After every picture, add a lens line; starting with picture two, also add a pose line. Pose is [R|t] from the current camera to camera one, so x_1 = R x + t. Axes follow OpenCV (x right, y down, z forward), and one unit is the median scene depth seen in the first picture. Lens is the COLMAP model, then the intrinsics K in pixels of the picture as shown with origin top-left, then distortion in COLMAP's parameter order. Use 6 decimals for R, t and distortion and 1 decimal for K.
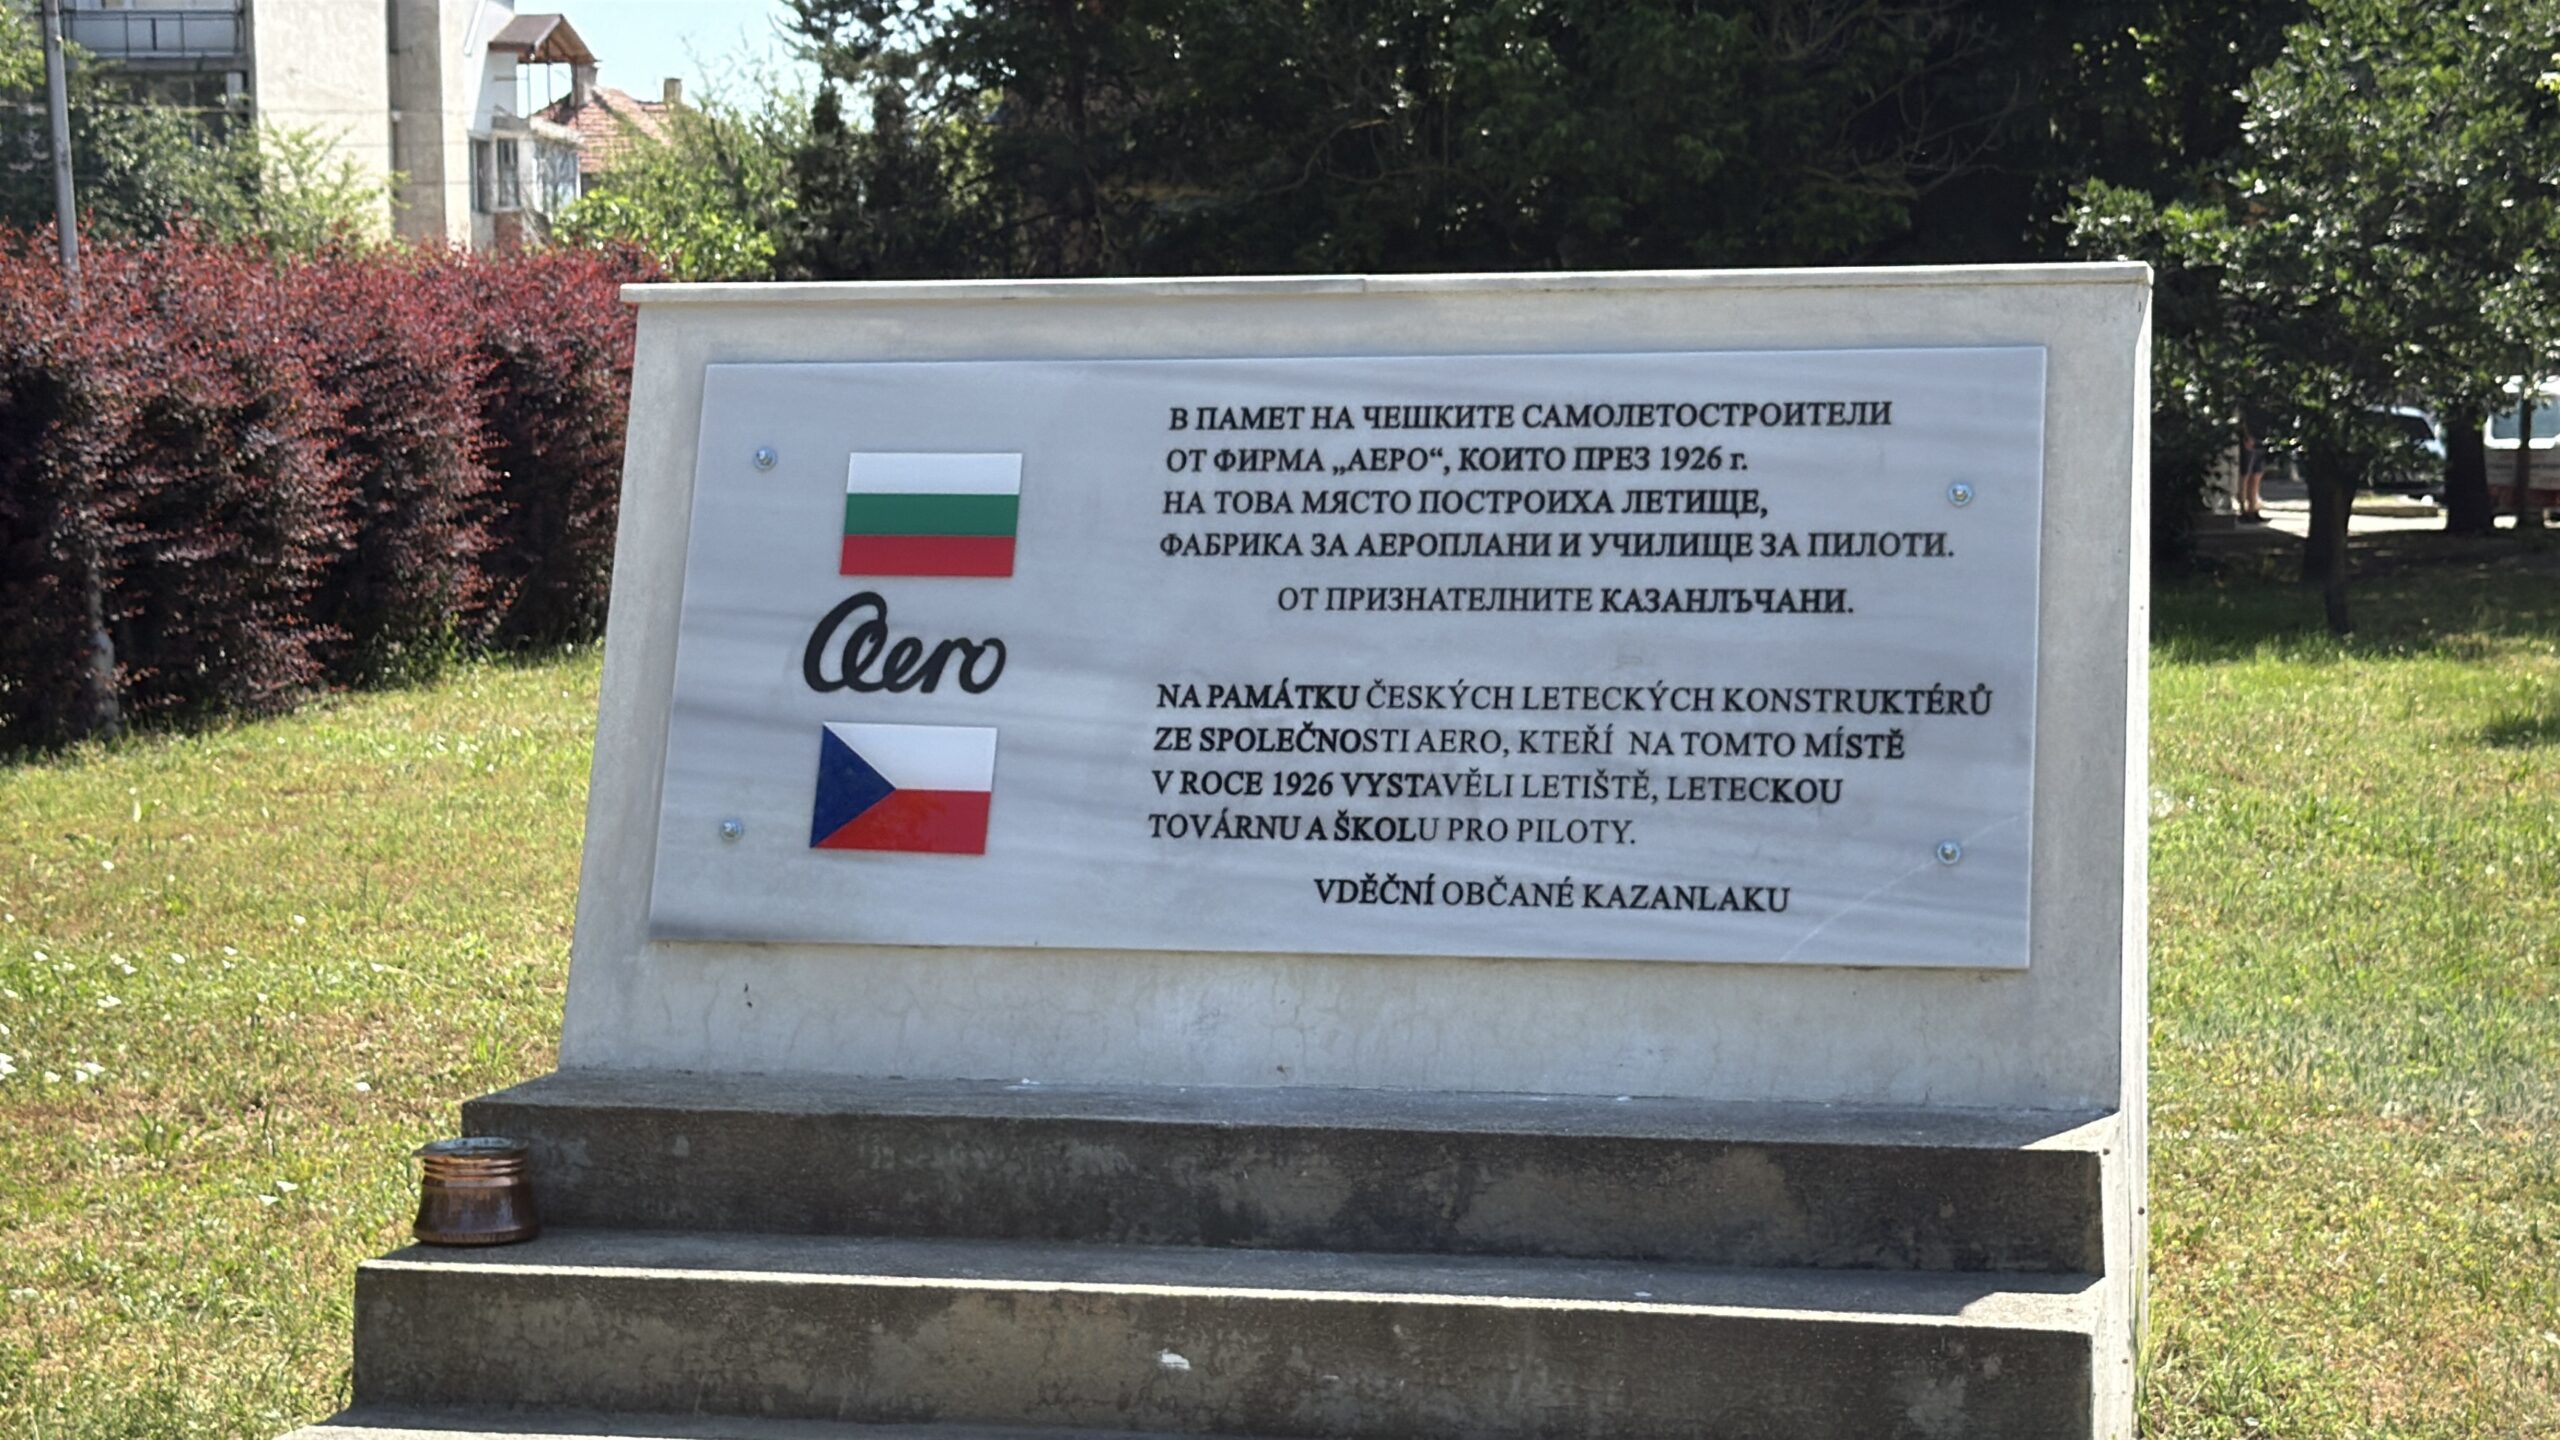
lens RADIAL K [[4402.9, 0, 1315.8], [0, 4402.9, 719.2], [0, 0, 1]] dist [0.123107, -0.028437]
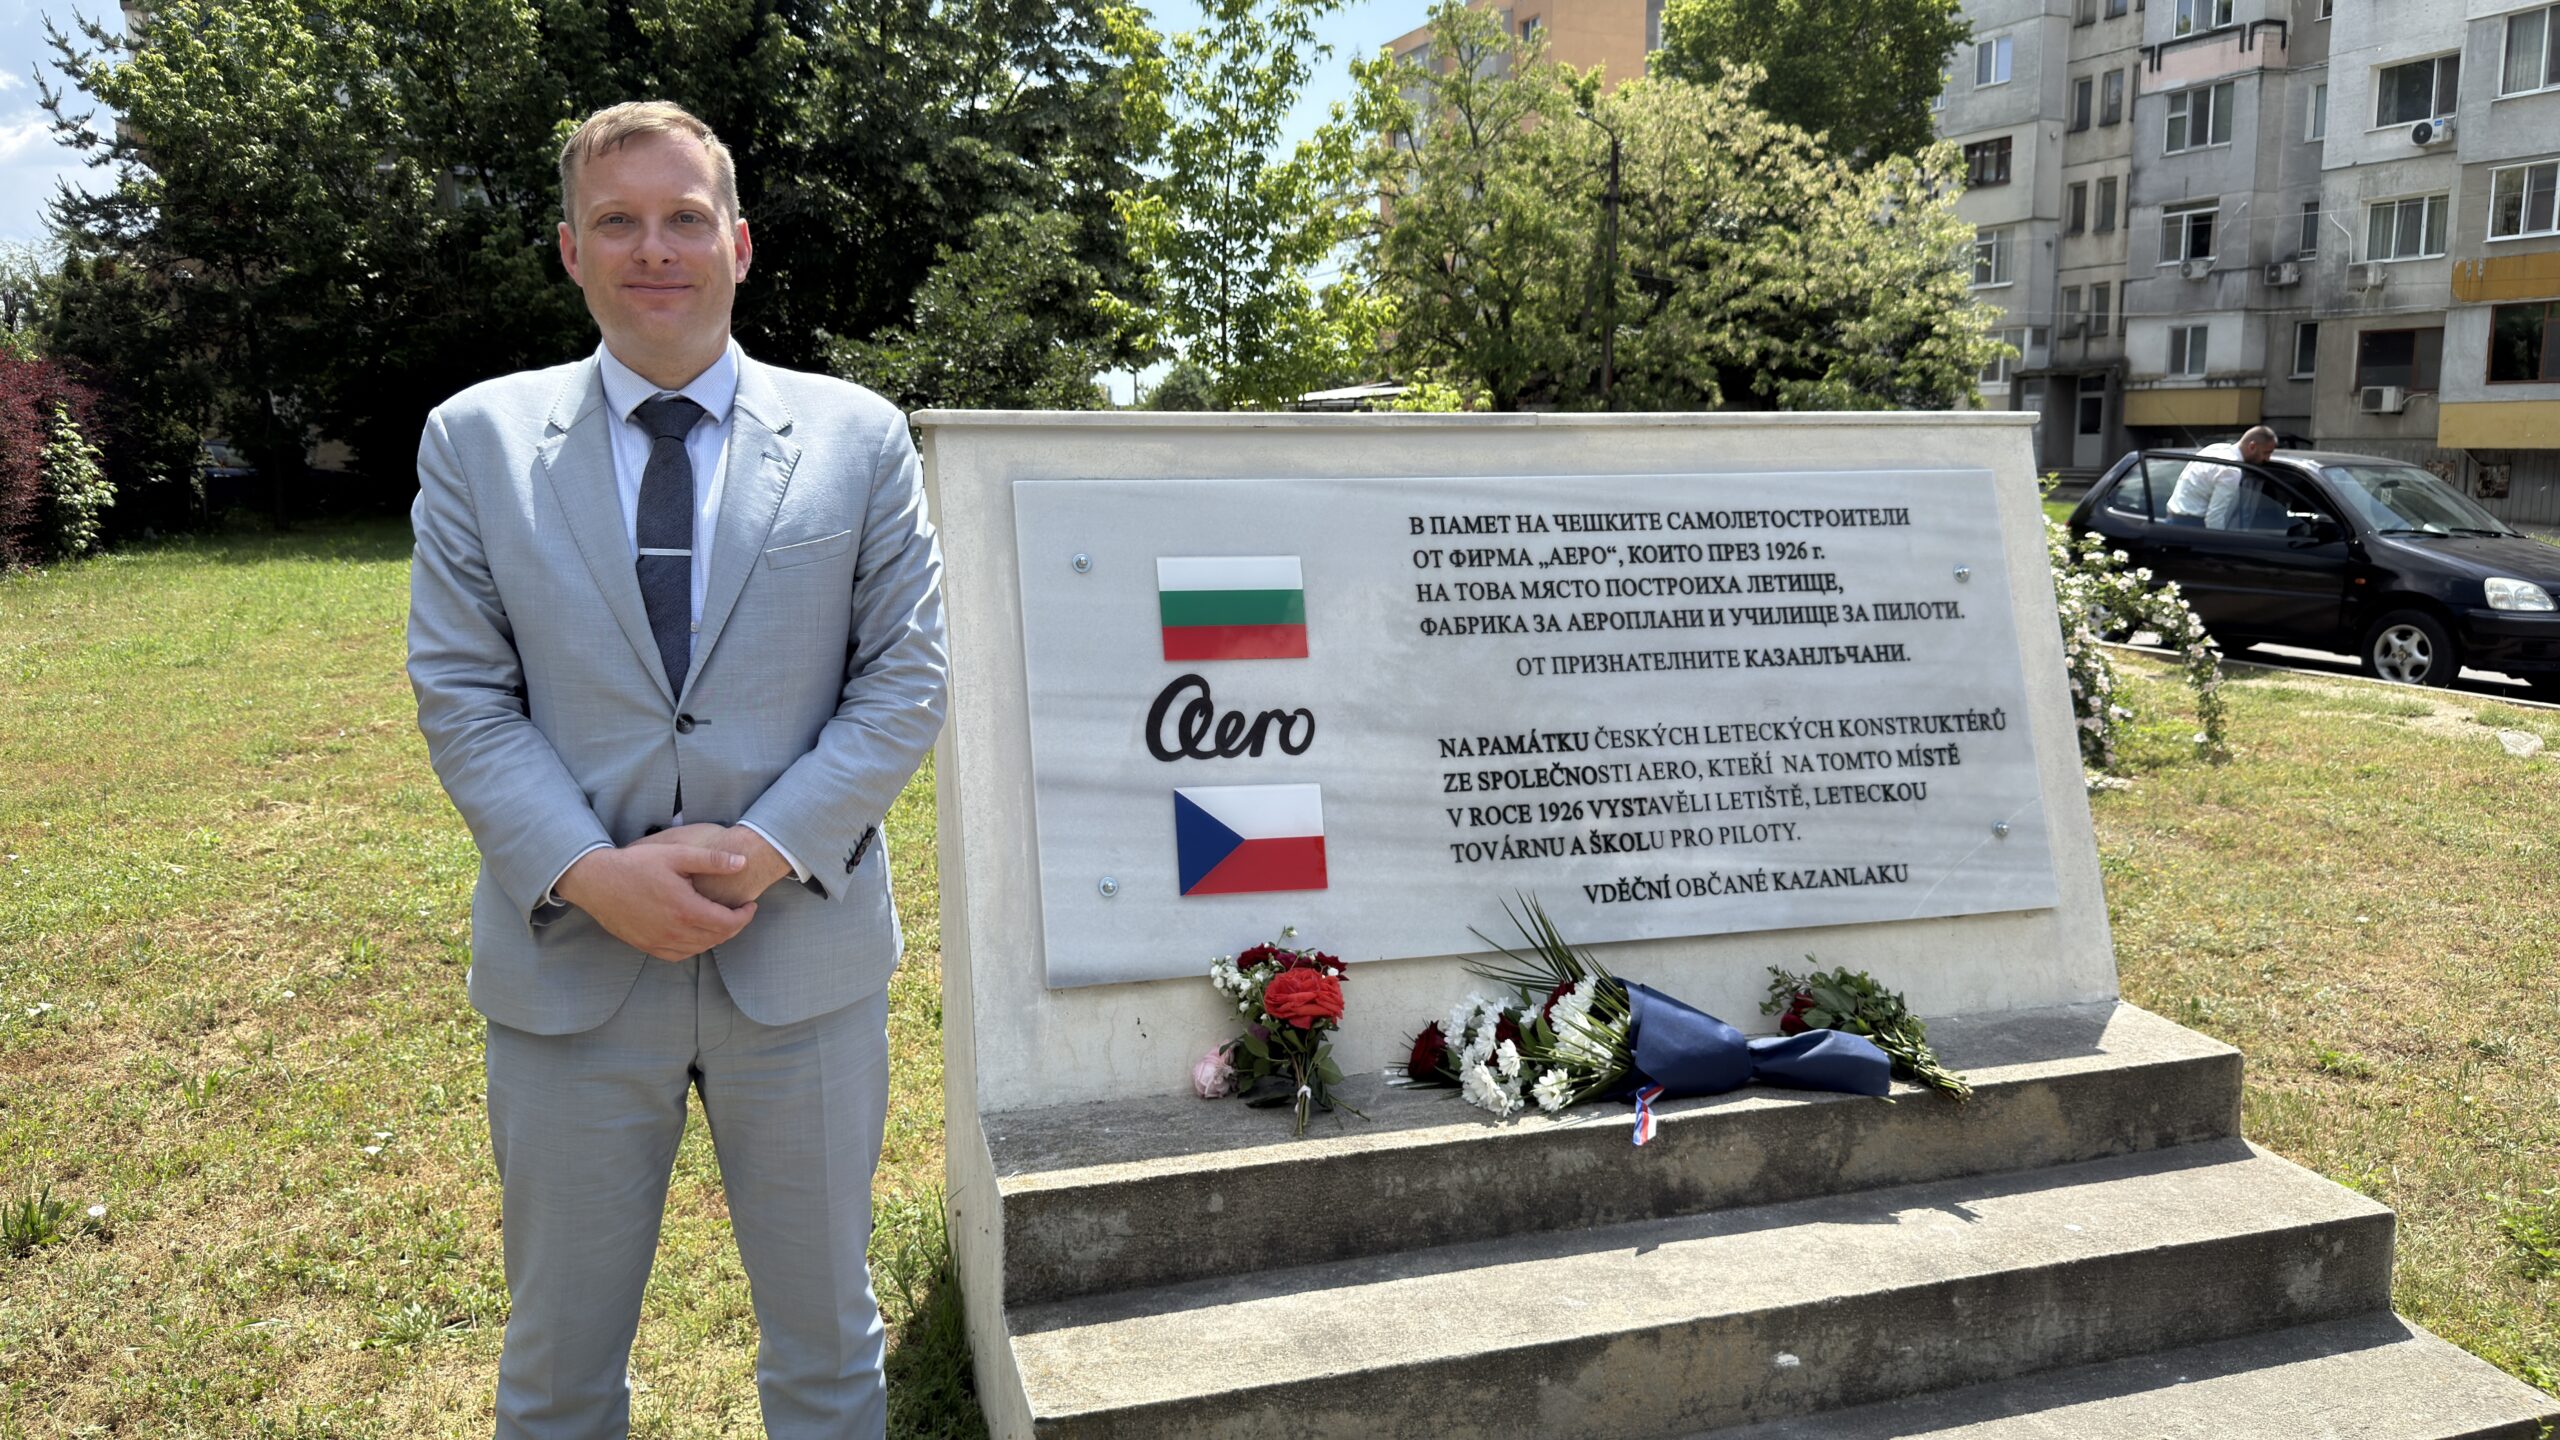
lens RADIAL K [[1801.1, 0, 1274.5], [0, 1801.1, 705.9], [0, 0, 1]] dist [0.146671, -0.231597]
pose [[0.872306, -0.065358, 0.484572, -0.333206], [0.026988, 0.995951, 0.085747, -0.064332], [-0.488215, -0.061720, 0.870538, 0.583737]]
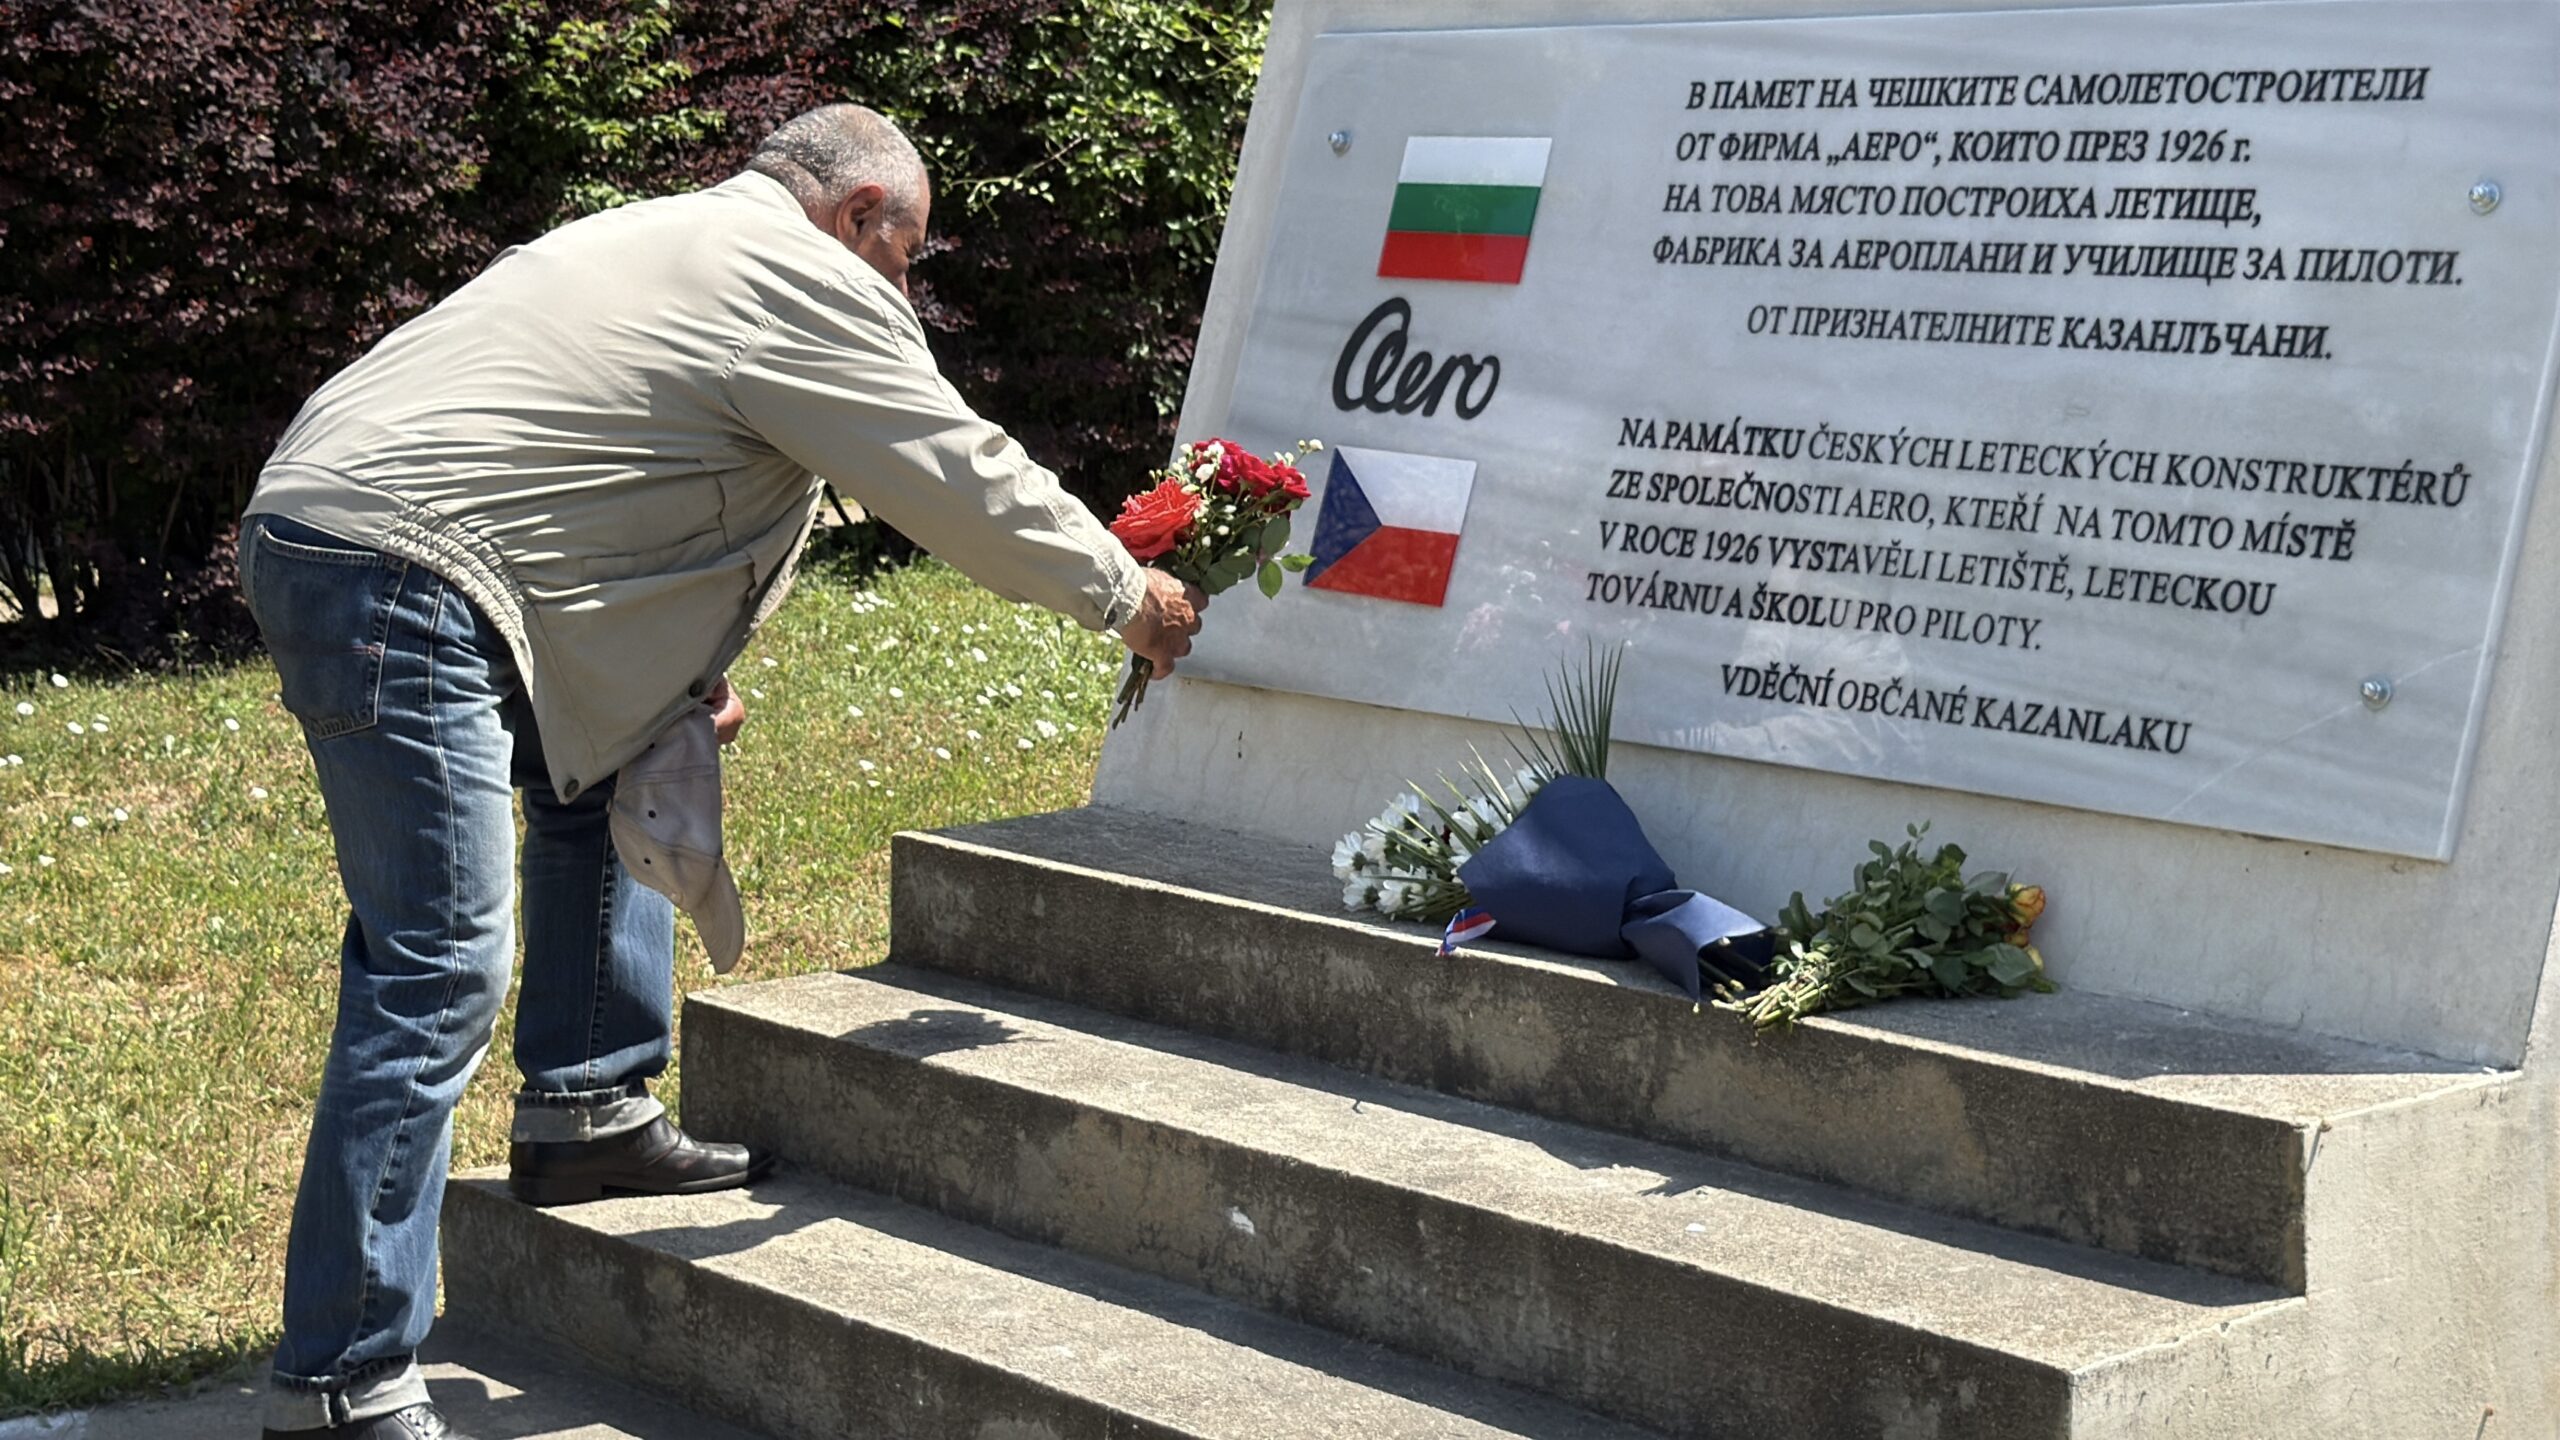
lens RADIAL K [[4416.6, 0, 1254.5], [0, 4416.6, 732.2], [0, 0, 1]] dist [0.146555, 0.040009]
pose [[0.800686, 0.081282, -0.593544, 0.421030], [-0.025860, 0.994519, 0.101308, -0.032540], [0.598525, -0.065767, 0.798400, 0.286142]]
